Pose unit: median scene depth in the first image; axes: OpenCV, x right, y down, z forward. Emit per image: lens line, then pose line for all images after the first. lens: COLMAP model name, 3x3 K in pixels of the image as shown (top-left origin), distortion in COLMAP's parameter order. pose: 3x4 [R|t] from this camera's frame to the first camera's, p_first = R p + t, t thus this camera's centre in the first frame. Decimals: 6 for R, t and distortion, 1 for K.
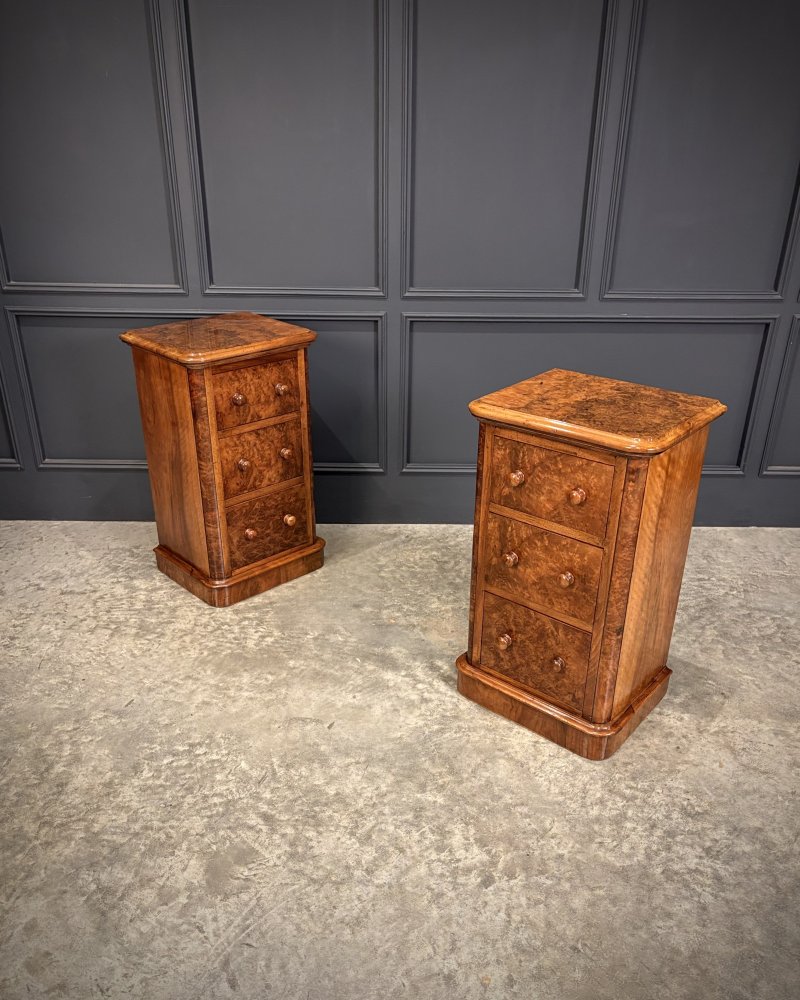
lens RADIAL K [[796.2, 0, 389.7], [0, 796.2, 526.6], [0, 0, 1]] dist [0.110398, -0.003955]
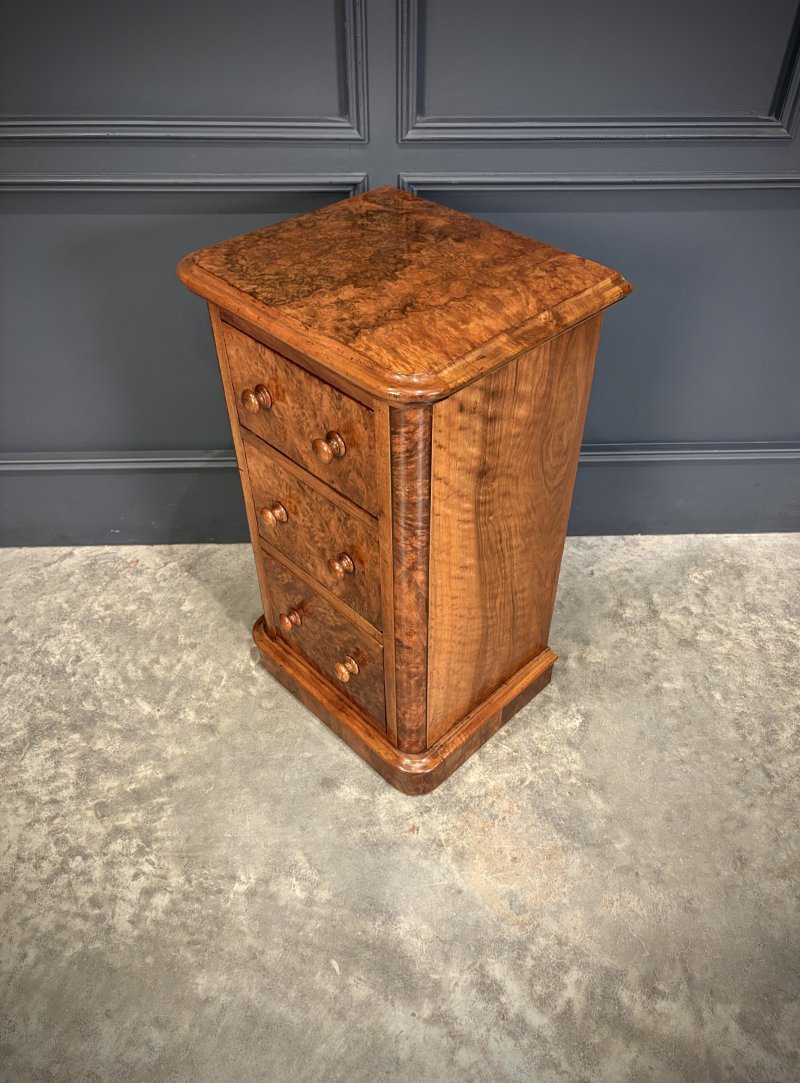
lens RADIAL K [[800.2, 0, 402.1], [0, 800.2, 503.6], [0, 0, 1]] dist [0.019259, -0.023179]
pose [[0.998960, -0.028406, 0.035659, -0.006991], [0.017757, 0.962825, 0.269540, -0.241783], [-0.041990, -0.268627, 0.962329, 0.570896]]
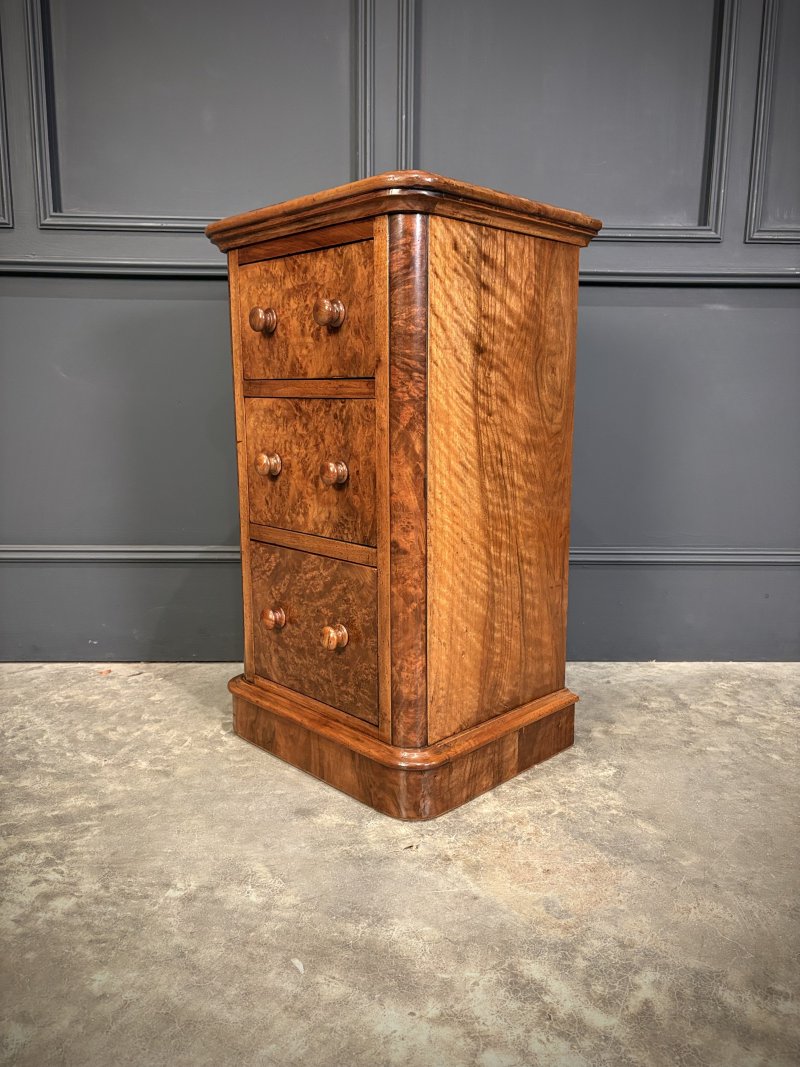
lens RADIAL K [[778.1, 0, 397.3], [0, 778.1, 556.6], [0, 0, 1]] dist [-0.006133, 0.023609]
pose [[0.999170, -0.002582, 0.040642, -0.009568], [0.012886, 0.966754, -0.255383, 0.080286], [-0.038632, 0.255695, 0.965985, 0.608415]]
